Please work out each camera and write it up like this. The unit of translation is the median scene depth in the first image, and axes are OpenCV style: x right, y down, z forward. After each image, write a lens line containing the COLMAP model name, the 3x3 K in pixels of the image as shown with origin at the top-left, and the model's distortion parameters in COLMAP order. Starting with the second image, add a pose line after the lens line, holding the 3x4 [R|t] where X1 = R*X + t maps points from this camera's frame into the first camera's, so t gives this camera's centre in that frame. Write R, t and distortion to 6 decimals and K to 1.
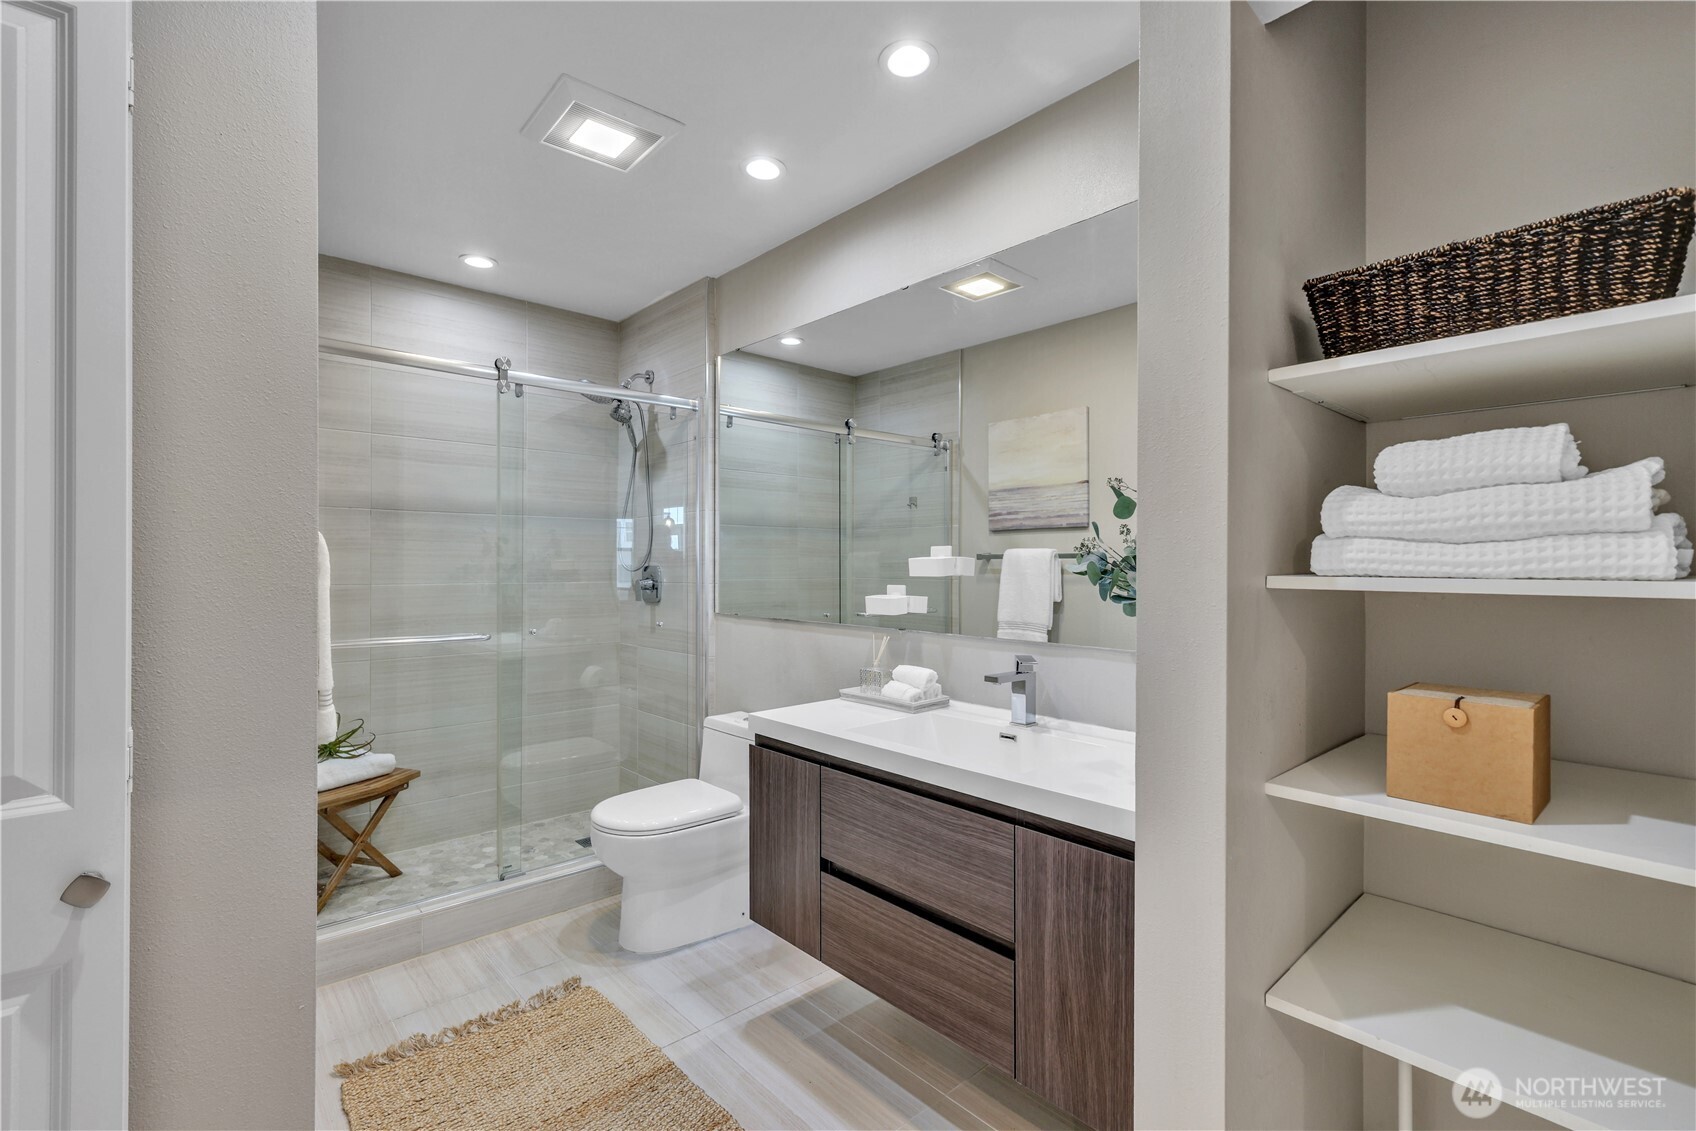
lens RADIAL K [[760.8, 0, 851.5], [0, 760.8, 560.8], [0, 0, 1]] dist [0.007602, 0.000501]
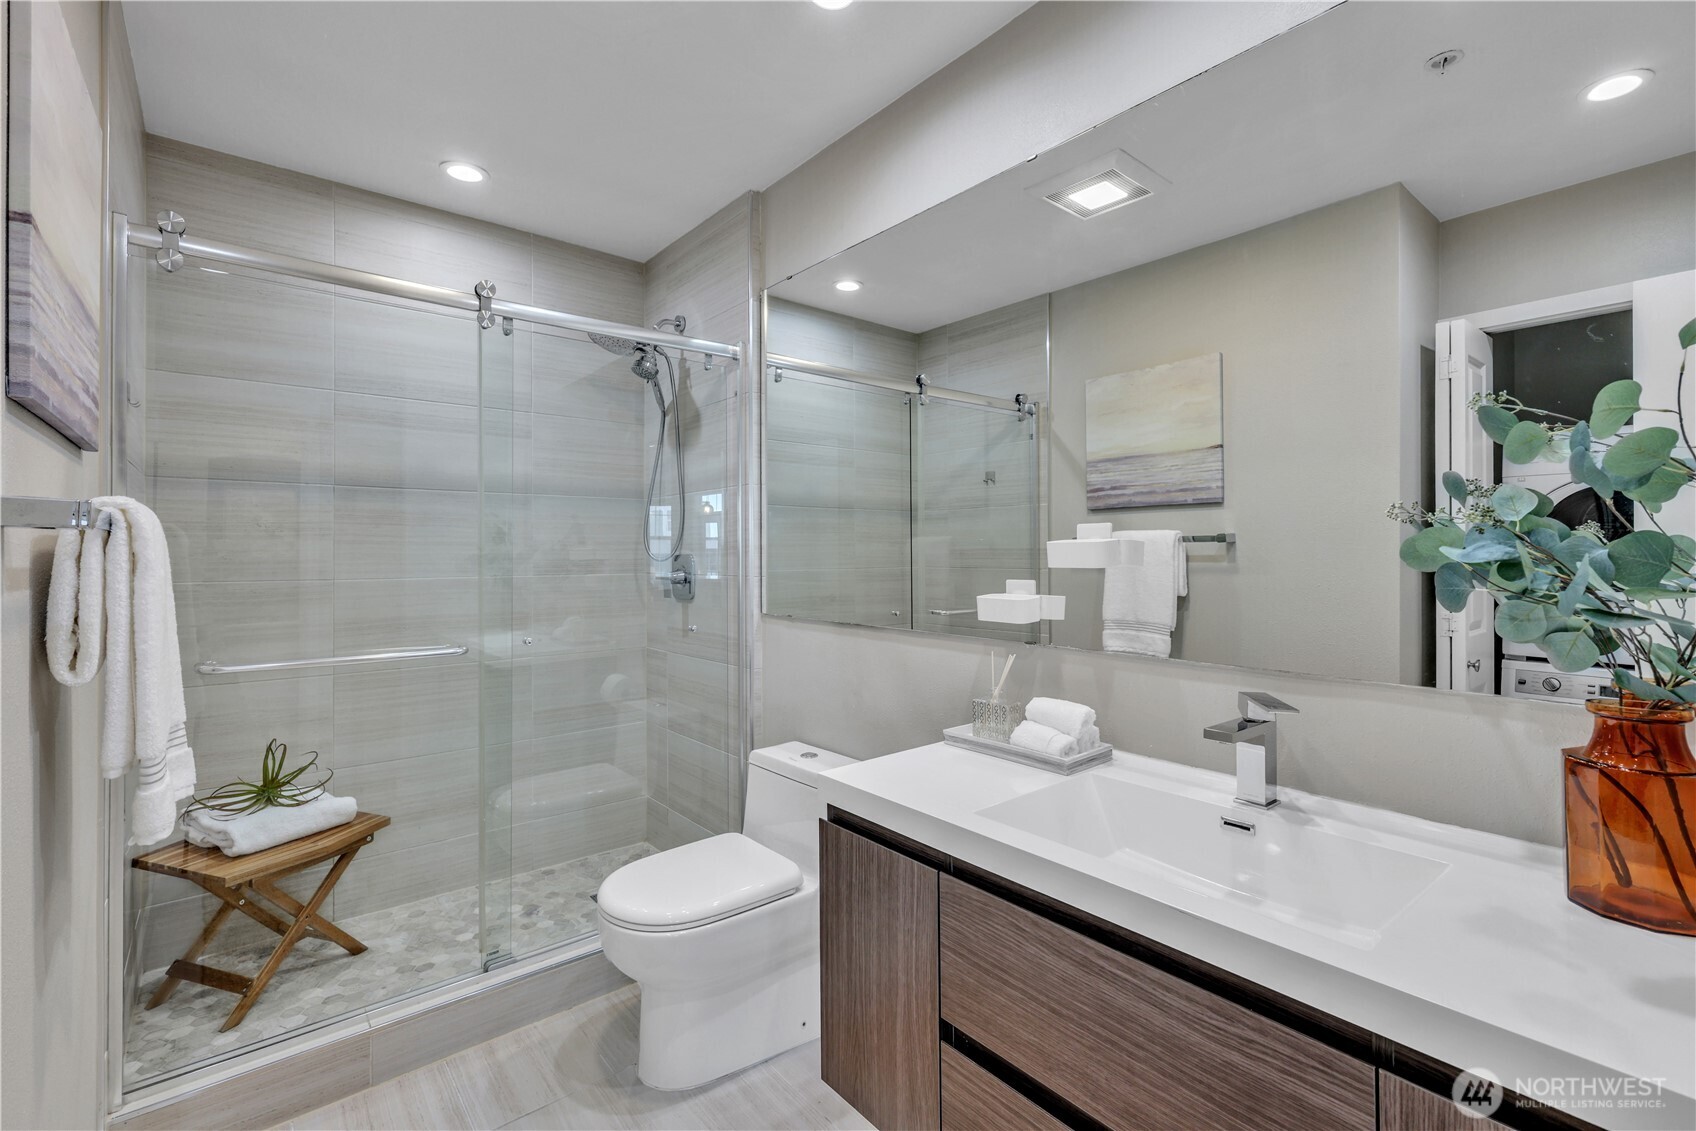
lens RADIAL K [[746.6, 0, 857.9], [0, 746.6, 539.8], [0, 0, 1]] dist [0.003839, 0.000037]
pose [[0.999244, -0.006516, -0.038330, -0.053181], [0.006083, 0.999916, -0.011415, 0.001557], [0.038401, 0.011173, 0.999200, 0.245766]]
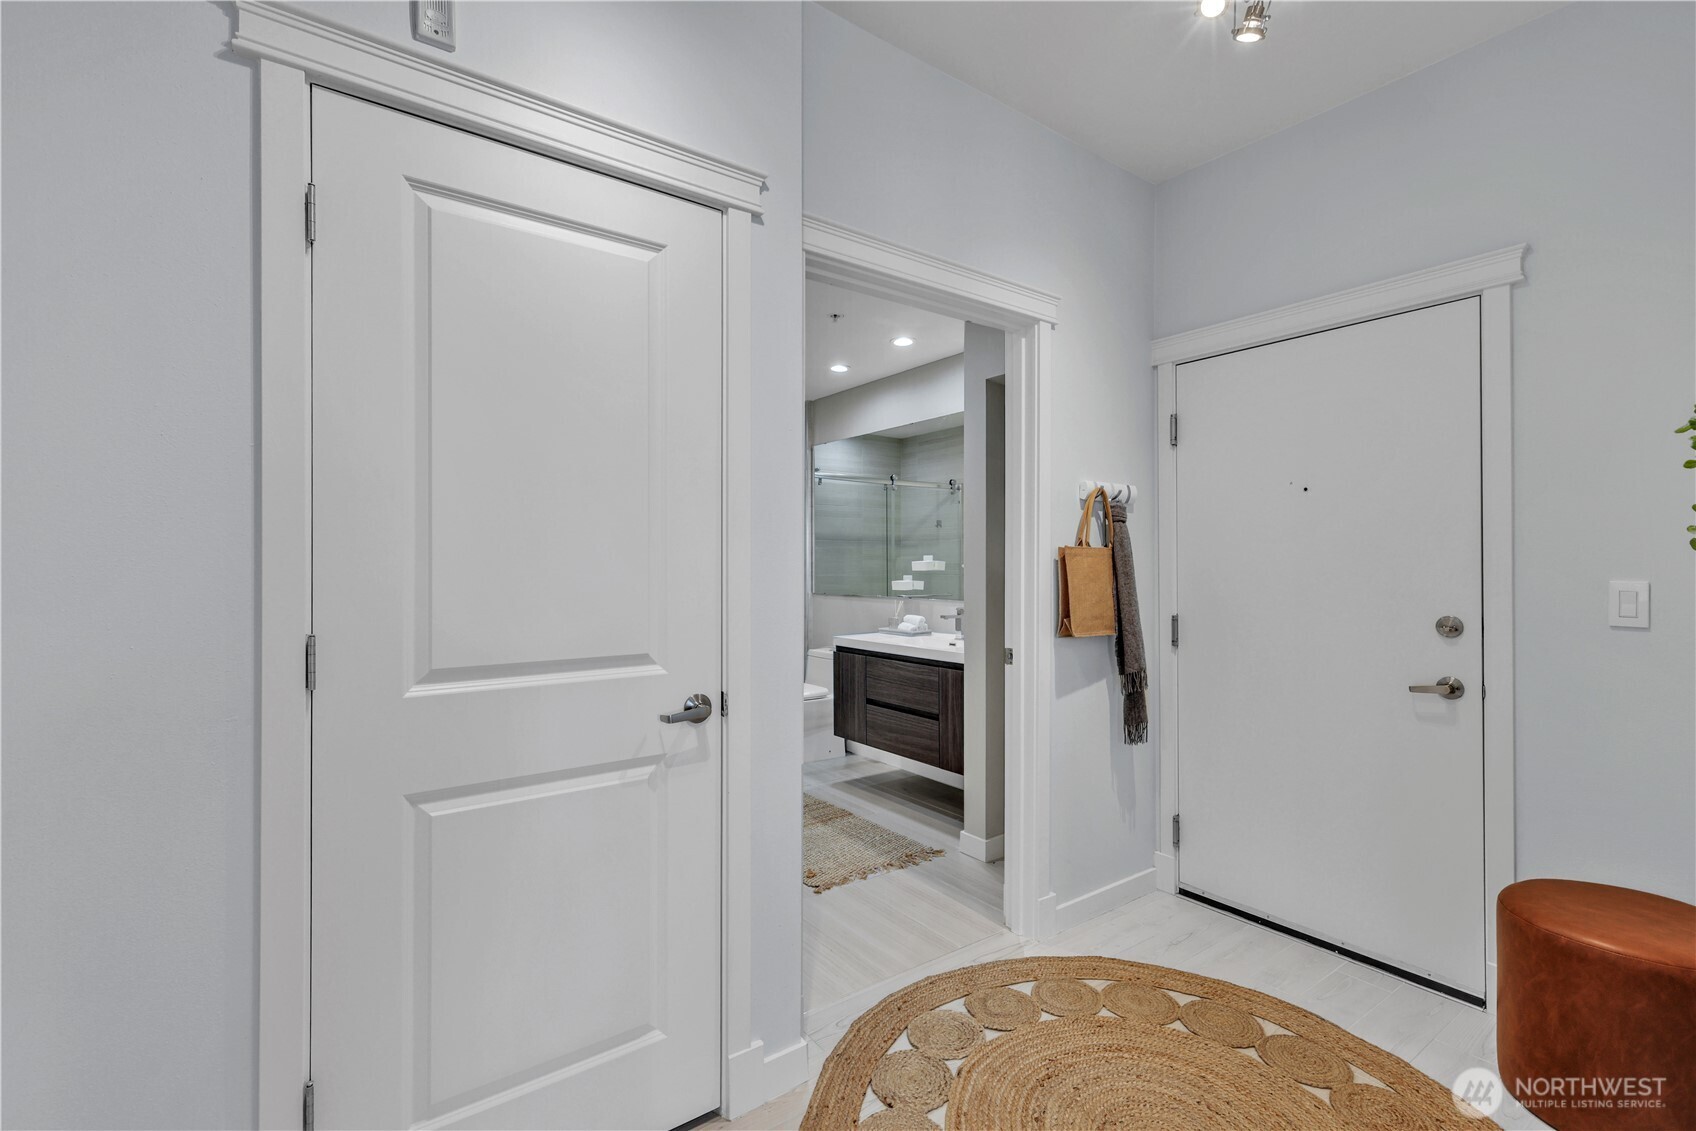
lens RADIAL K [[760.8, 0, 851.5], [0, 760.8, 560.8], [0, 0, 1]] dist [0.007602, 0.000501]
pose [[0.994881, -0.004110, -0.100966, 0.091898], [0.003875, 0.999989, -0.002531, -0.000816], [0.100975, 0.002127, 0.994887, -0.779651]]
